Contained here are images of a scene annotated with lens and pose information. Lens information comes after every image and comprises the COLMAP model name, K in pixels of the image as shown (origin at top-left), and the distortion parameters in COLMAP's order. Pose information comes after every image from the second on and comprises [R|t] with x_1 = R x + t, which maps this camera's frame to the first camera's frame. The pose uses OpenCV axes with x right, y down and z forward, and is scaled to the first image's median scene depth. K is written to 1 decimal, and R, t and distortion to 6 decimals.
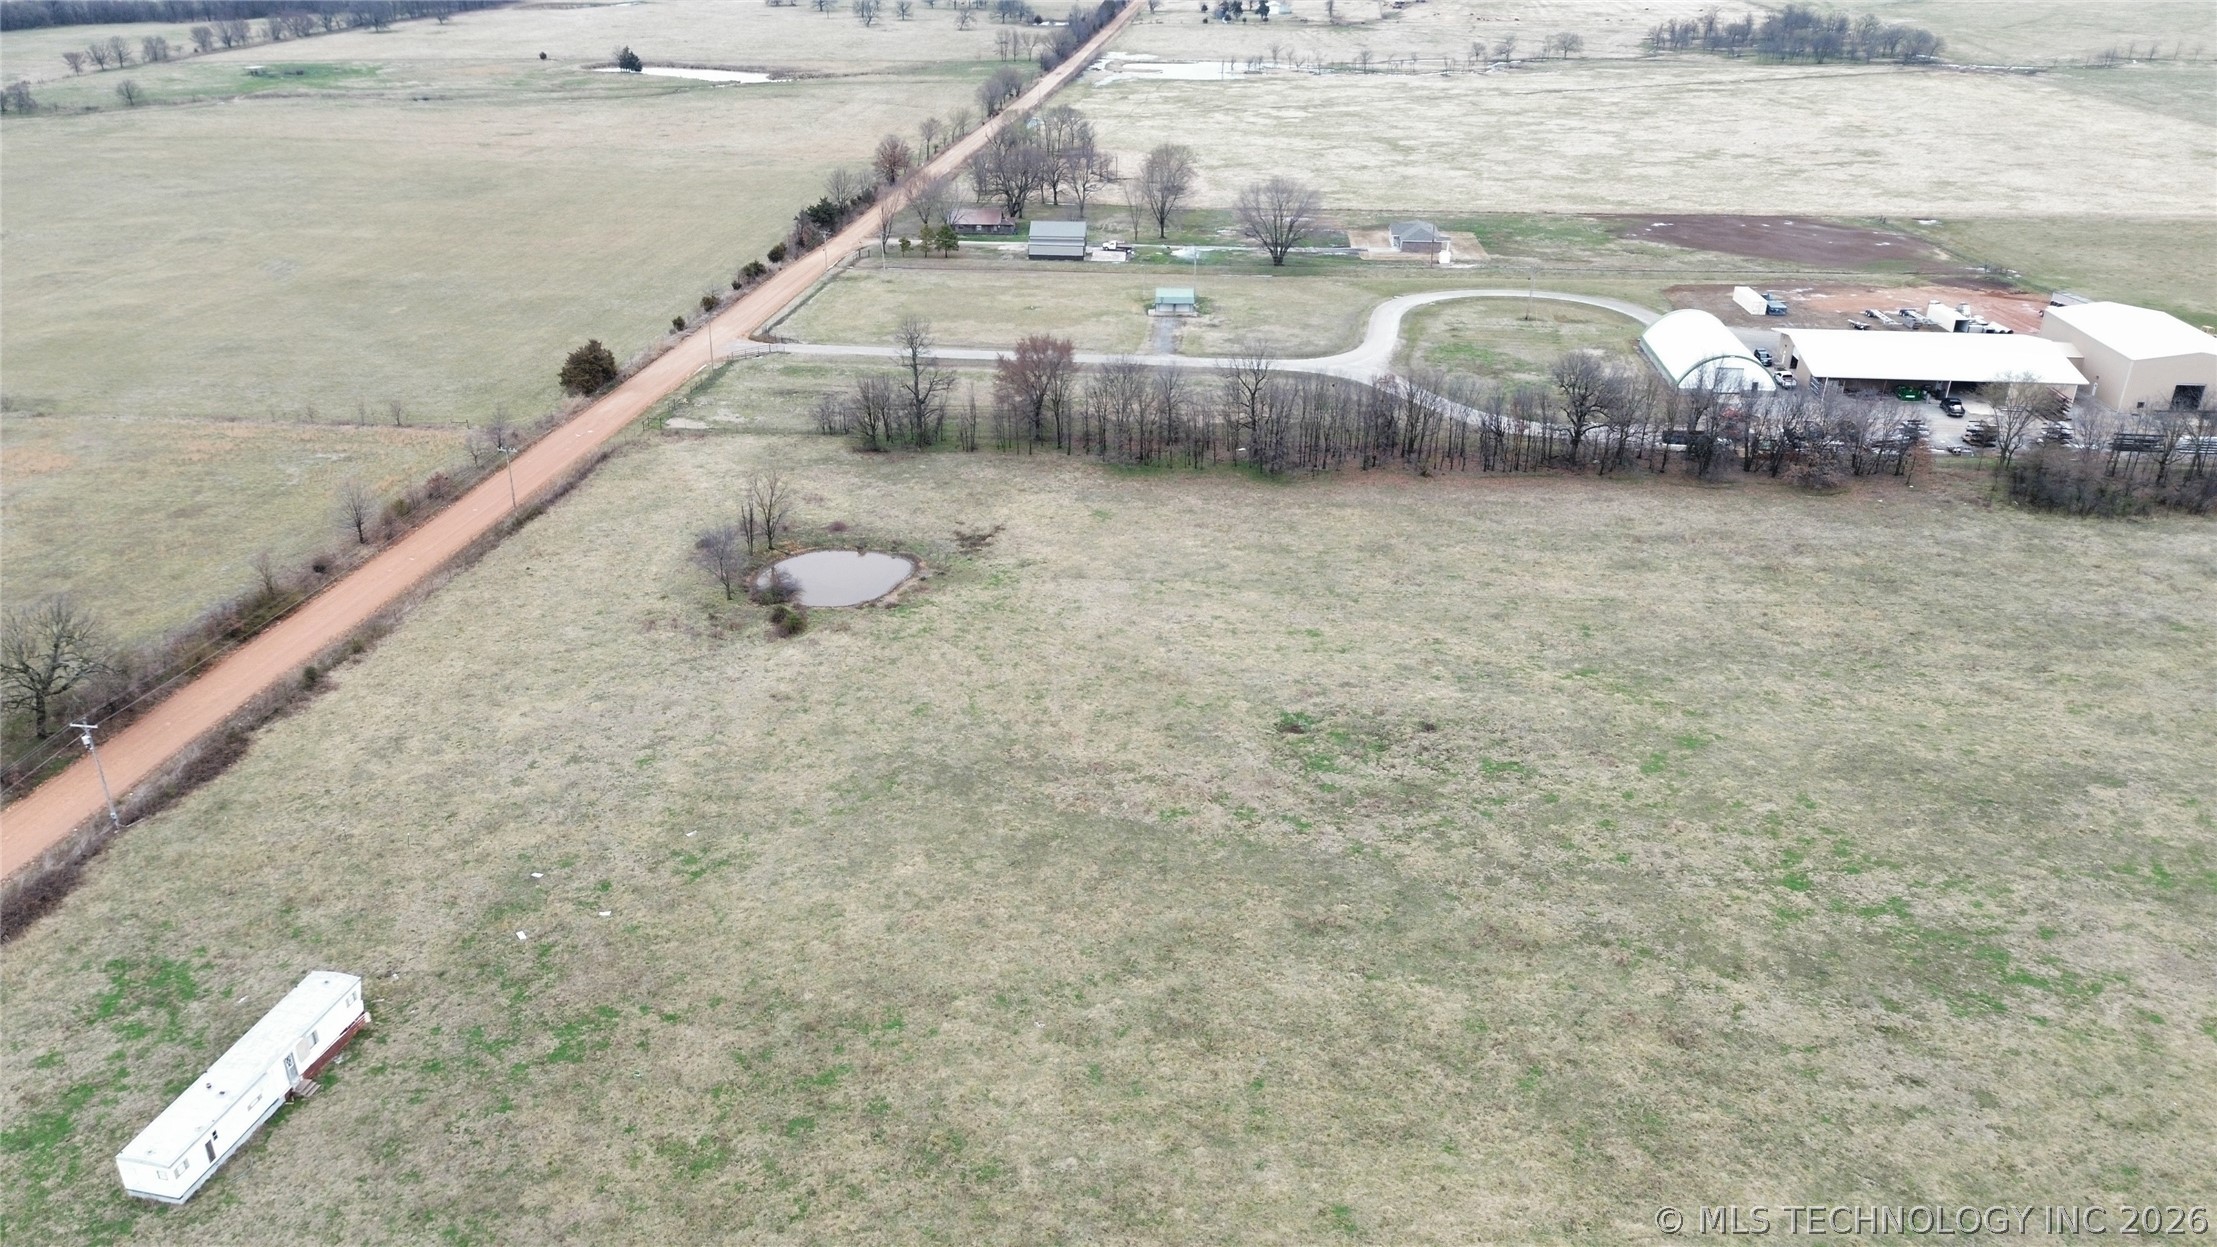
lens RADIAL K [[1578.0, 0, 1108.5], [0, 1578.0, 623.5], [0, 0, 1]] dist [0.086566, -0.080987]
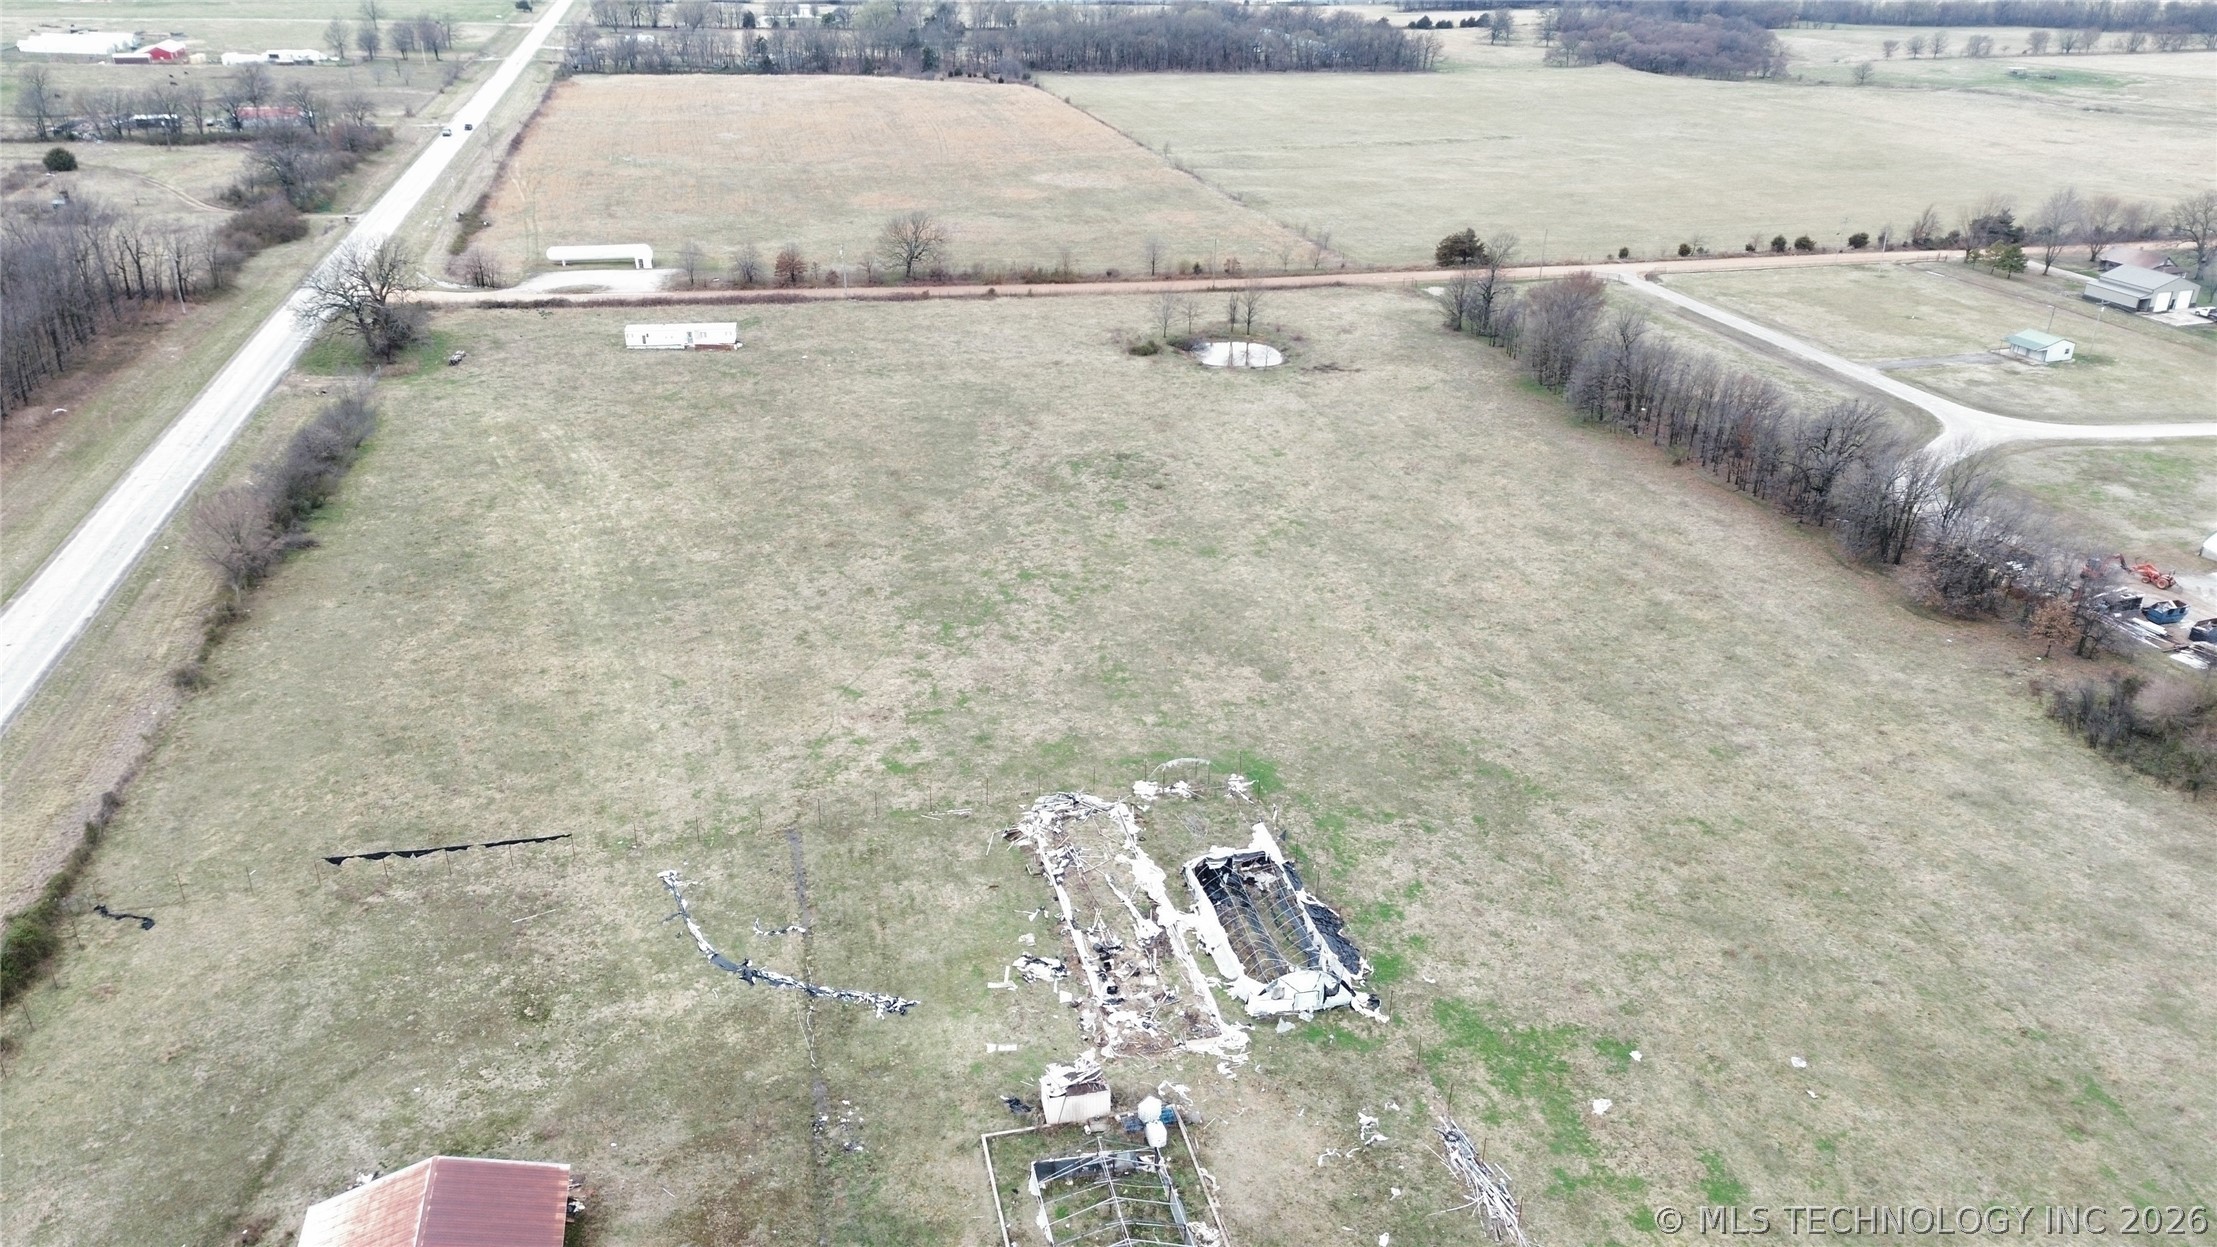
lens RADIAL K [[1572.5, 0, 1117.5], [0, 1572.5, 603.6], [0, 0, 1]] dist [0.127491, -0.151124]
pose [[0.338837, 0.385138, -0.858405, 1.294293], [-0.404177, 0.883483, 0.236849, -0.144401], [0.849606, 0.266695, 0.455020, 0.321997]]
